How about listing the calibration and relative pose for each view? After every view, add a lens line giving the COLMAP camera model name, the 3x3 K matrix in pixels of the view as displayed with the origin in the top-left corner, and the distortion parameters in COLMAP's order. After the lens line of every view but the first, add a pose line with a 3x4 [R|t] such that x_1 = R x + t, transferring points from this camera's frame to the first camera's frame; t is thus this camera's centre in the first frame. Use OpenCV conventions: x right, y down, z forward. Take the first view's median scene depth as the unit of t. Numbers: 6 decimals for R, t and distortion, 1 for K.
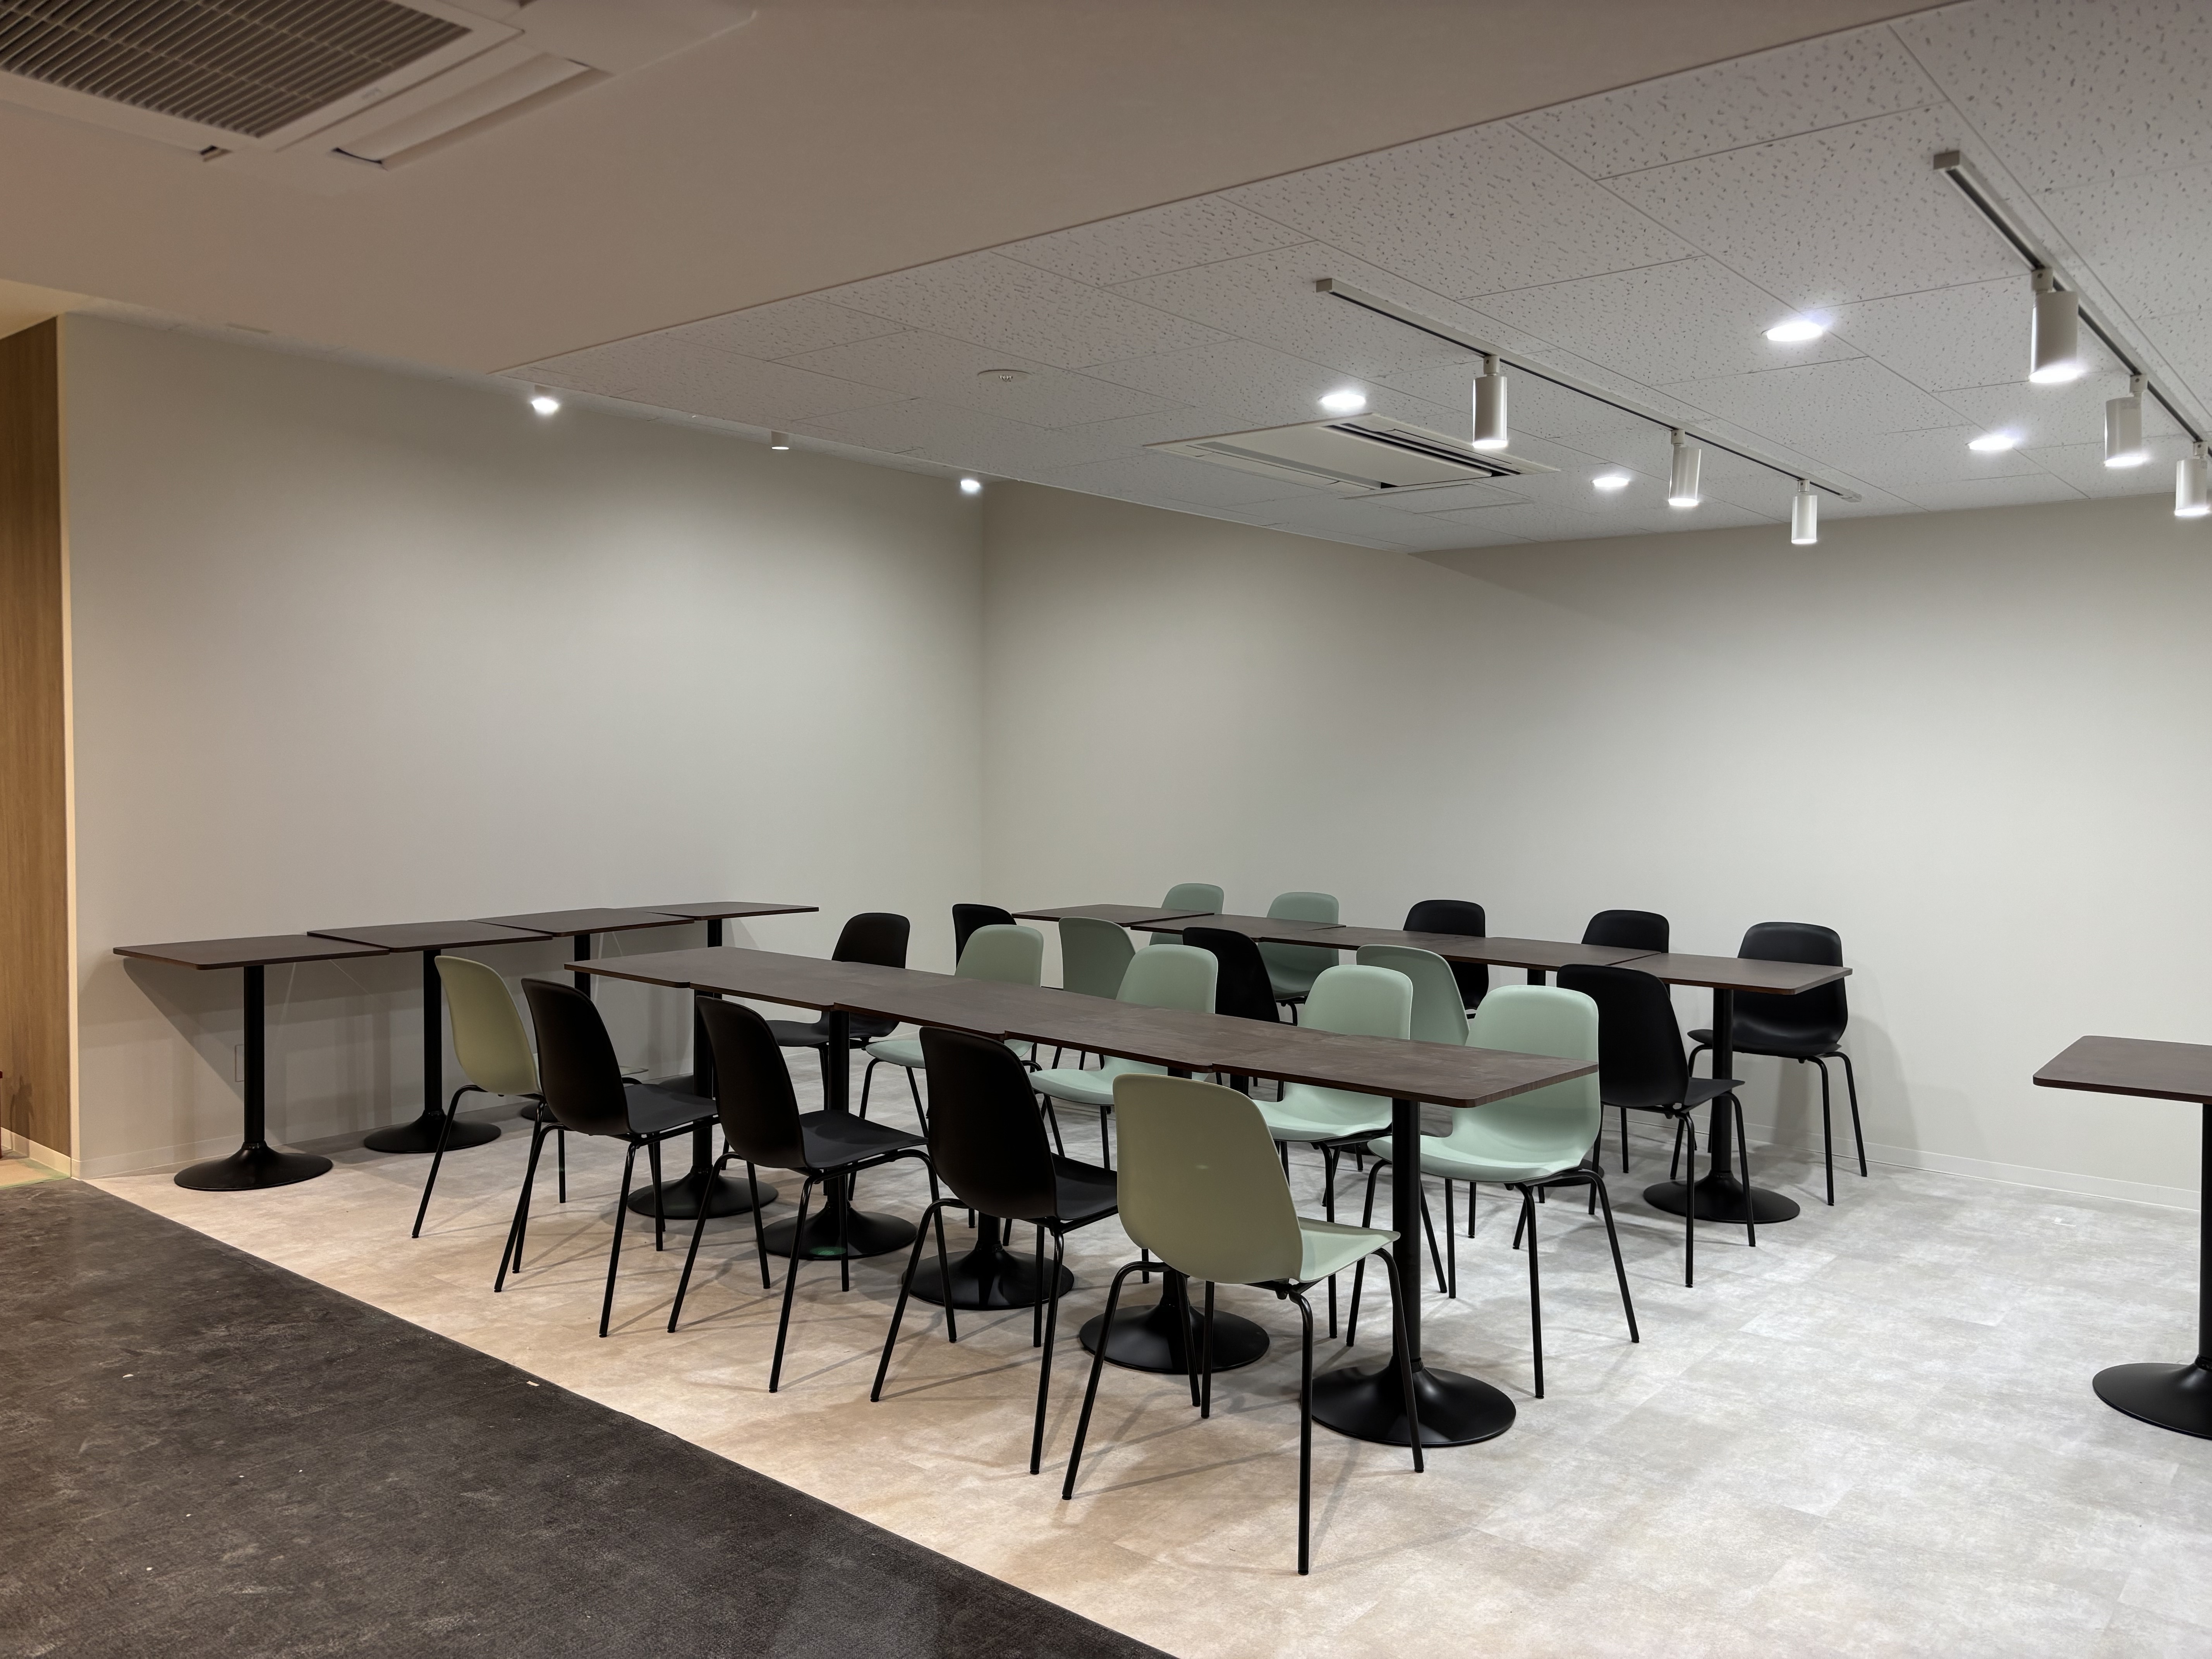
lens RADIAL K [[1658.6, 0, 1090.4], [0, 1658.6, 825.7], [0, 0, 1]] dist [0.061350, -0.060491]
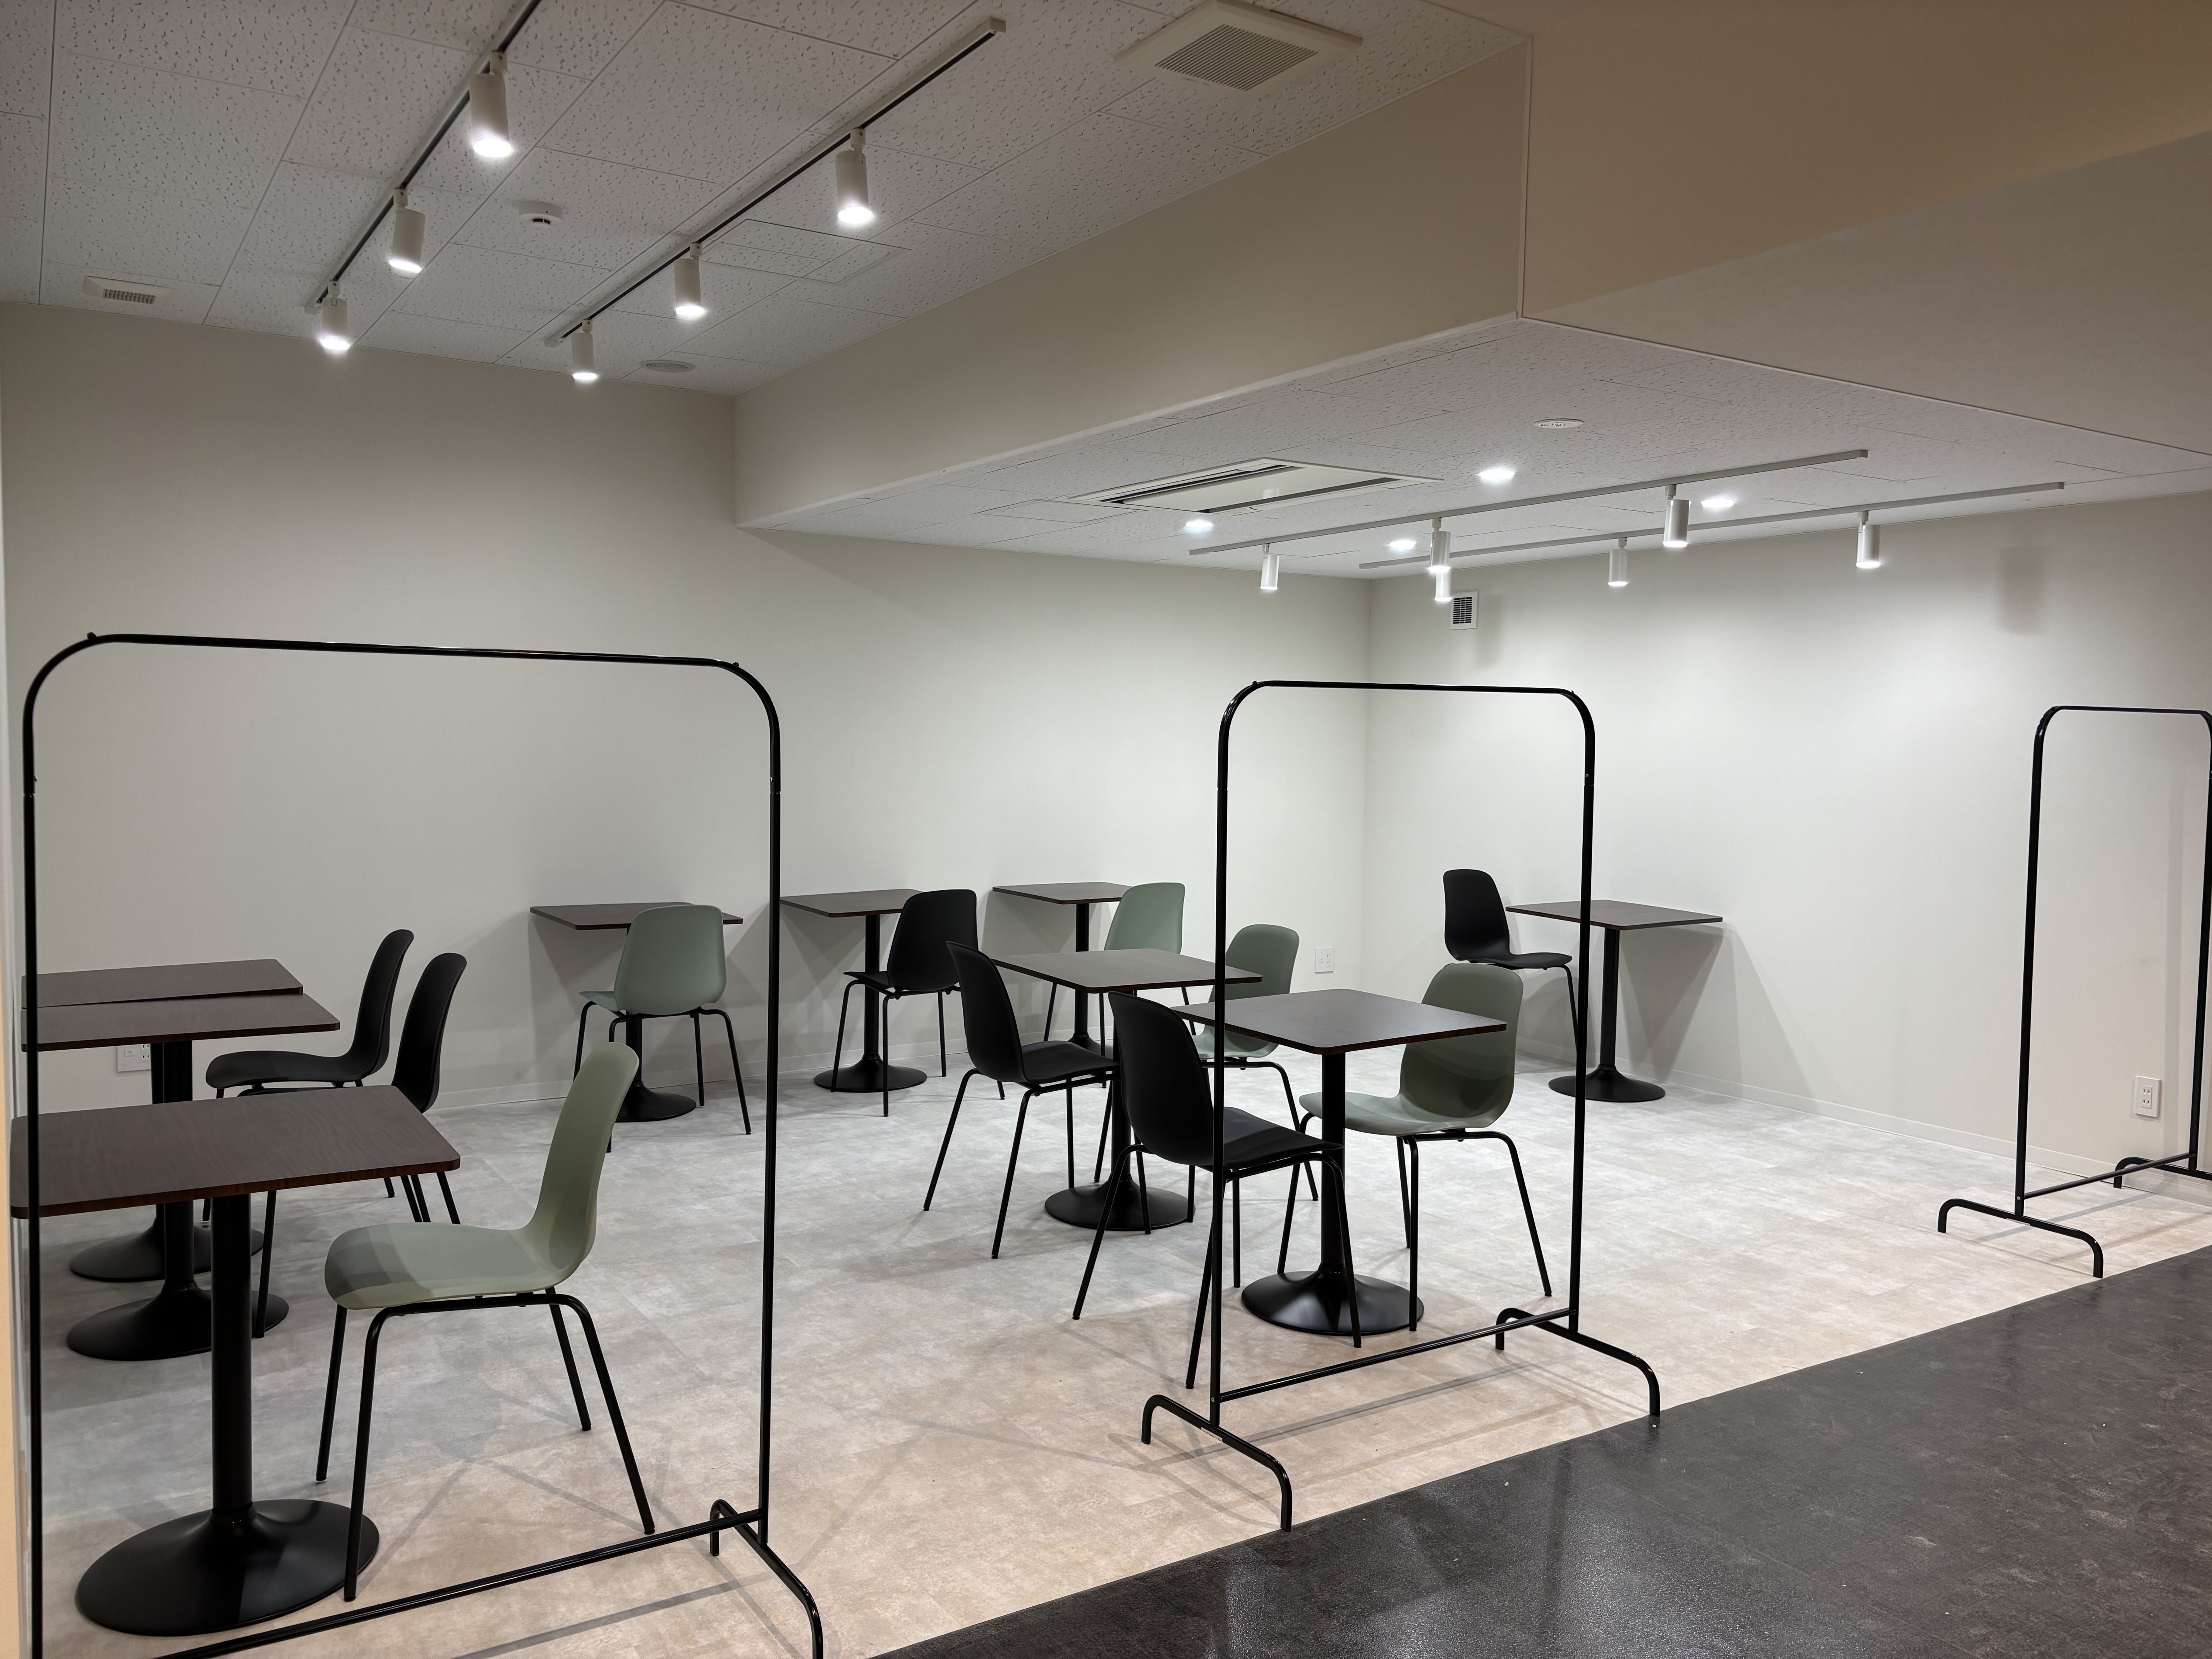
lens RADIAL K [[1661.1, 0, 1098.2], [0, 1661.1, 828.8], [0, 0, 1]] dist [0.052684, -0.052242]
pose [[0.303995, -0.057561, 0.950933, -1.327474], [0.030179, 0.998254, 0.050778, -0.062421], [-0.952196, 0.013262, 0.305201, 1.010865]]
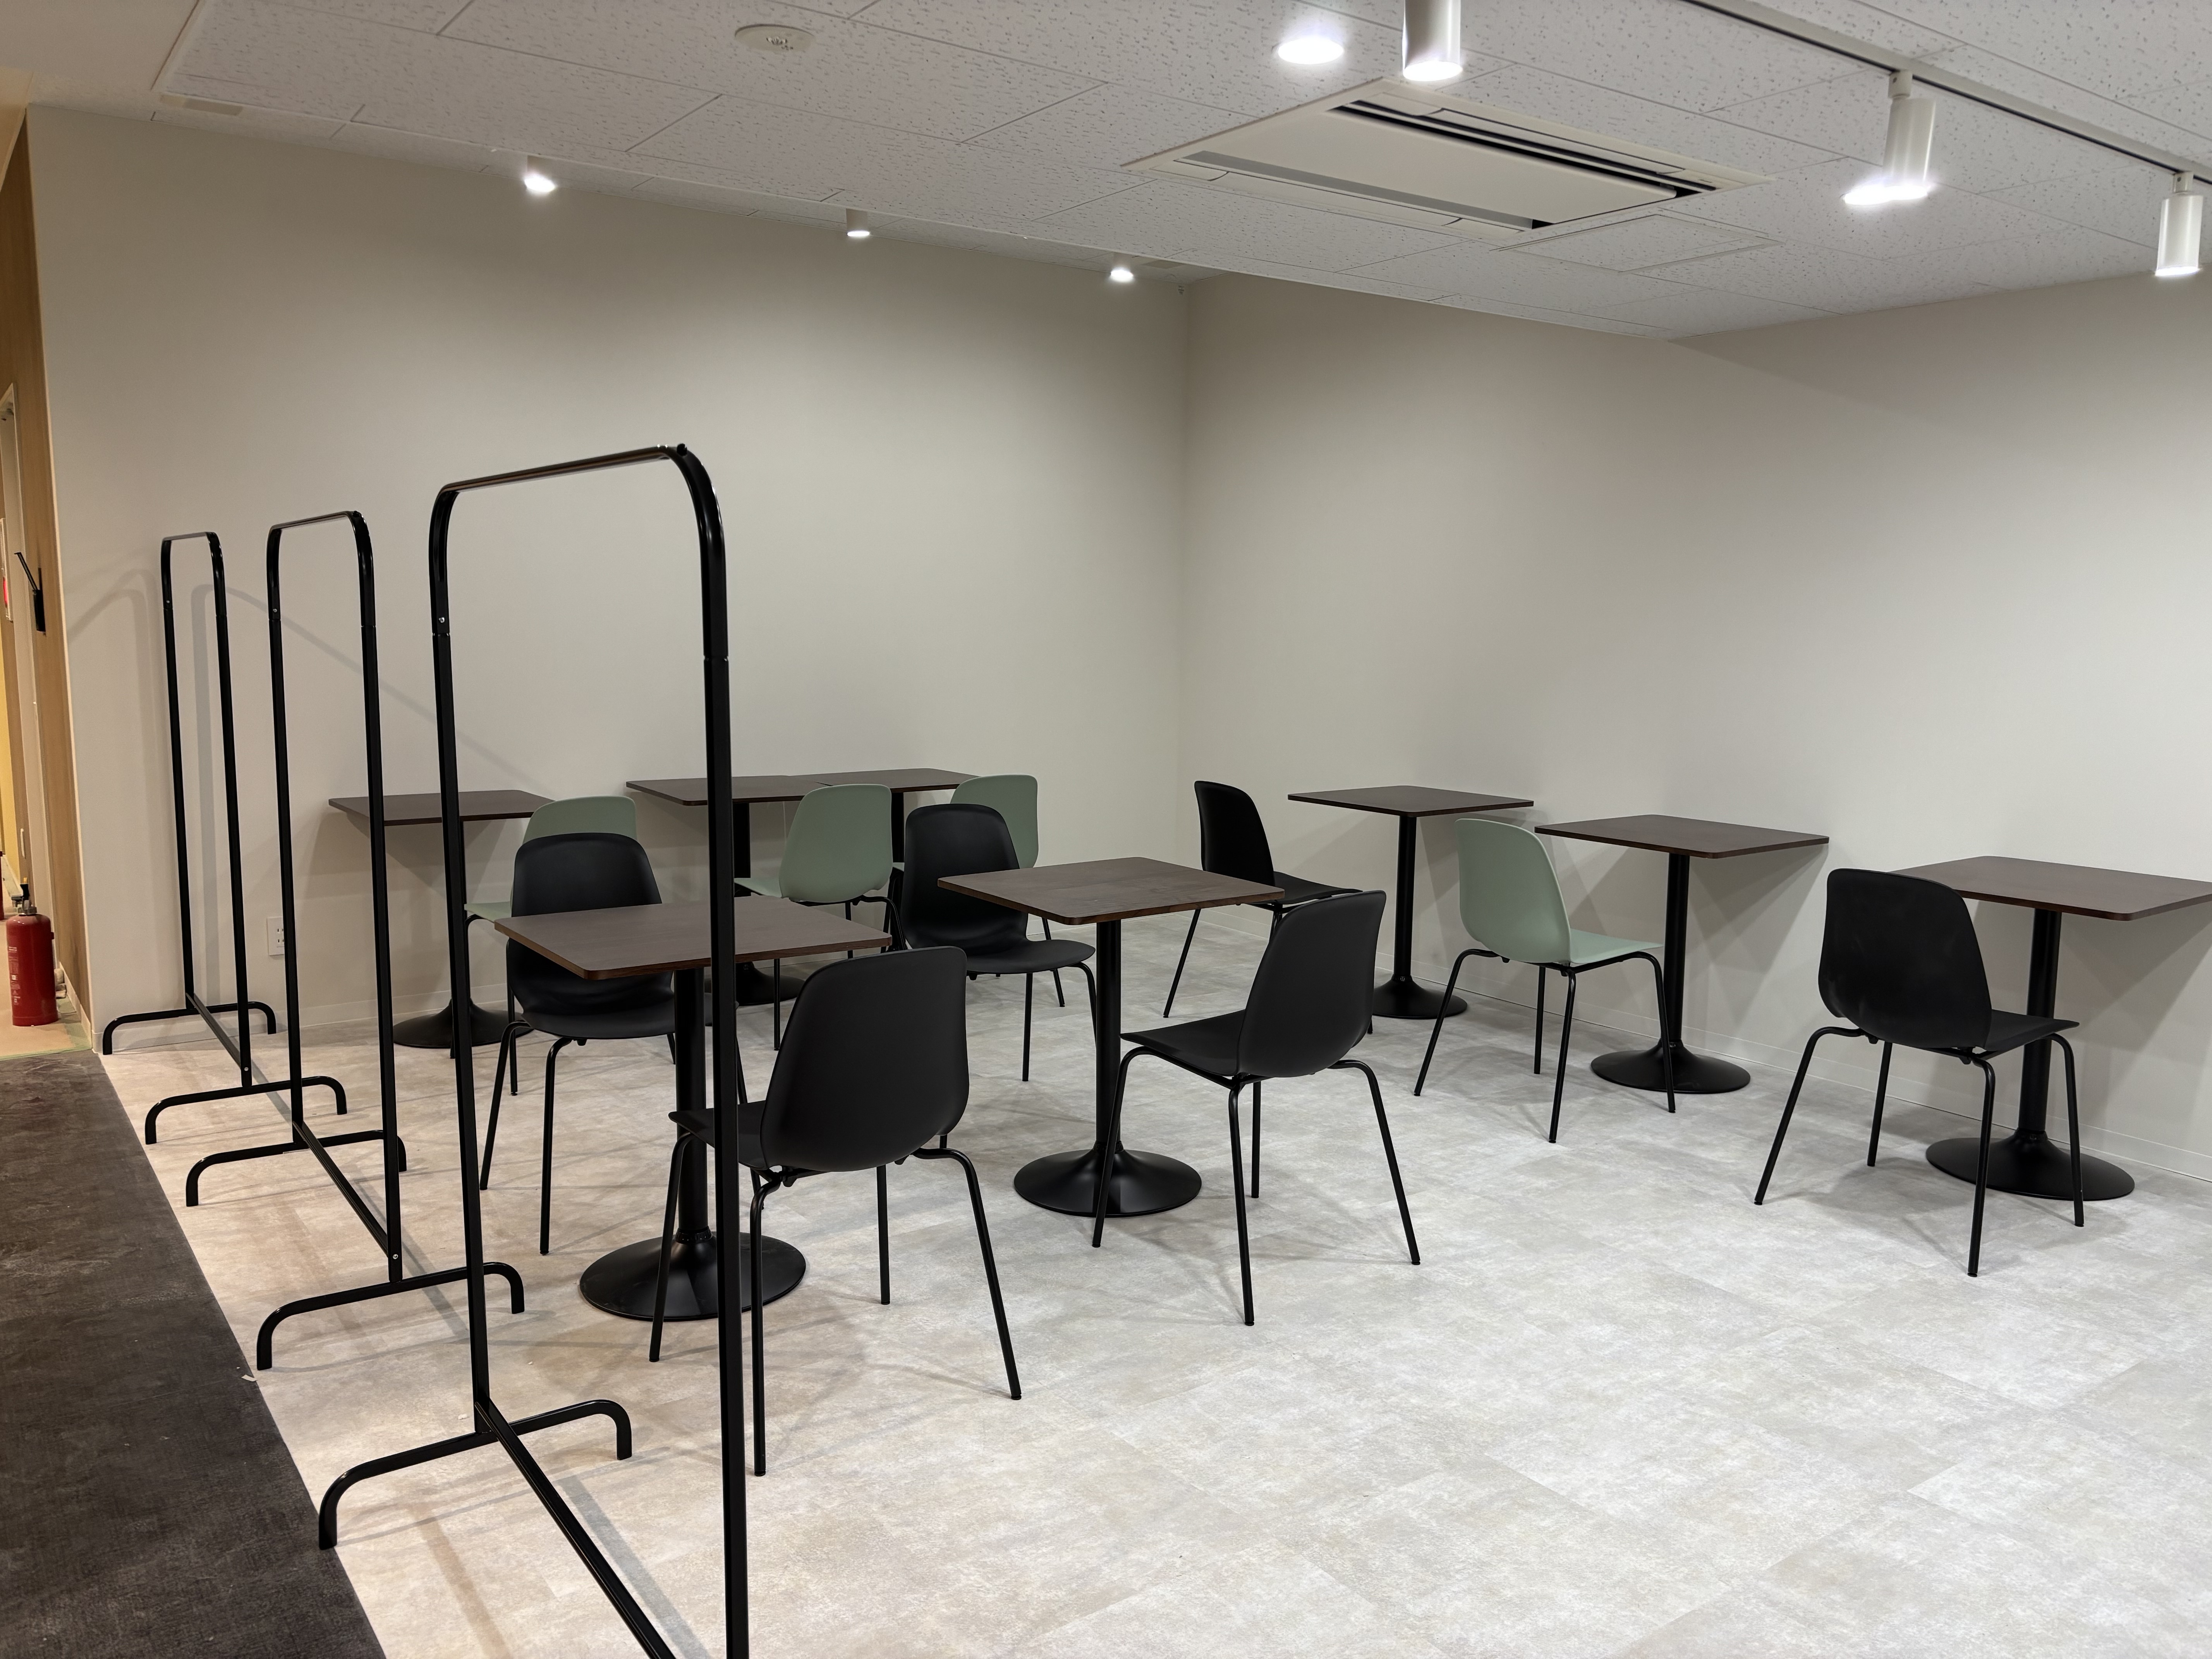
lens RADIAL K [[1668.3, 0, 1077.0], [0, 1668.3, 852.6], [0, 0, 1]] dist [0.001008, -0.006262]
pose [[0.965180, 0.040232, -0.258475, 0.269906], [-0.013668, 0.994509, 0.103755, -0.014233], [0.261230, -0.096610, 0.960430, 0.362324]]
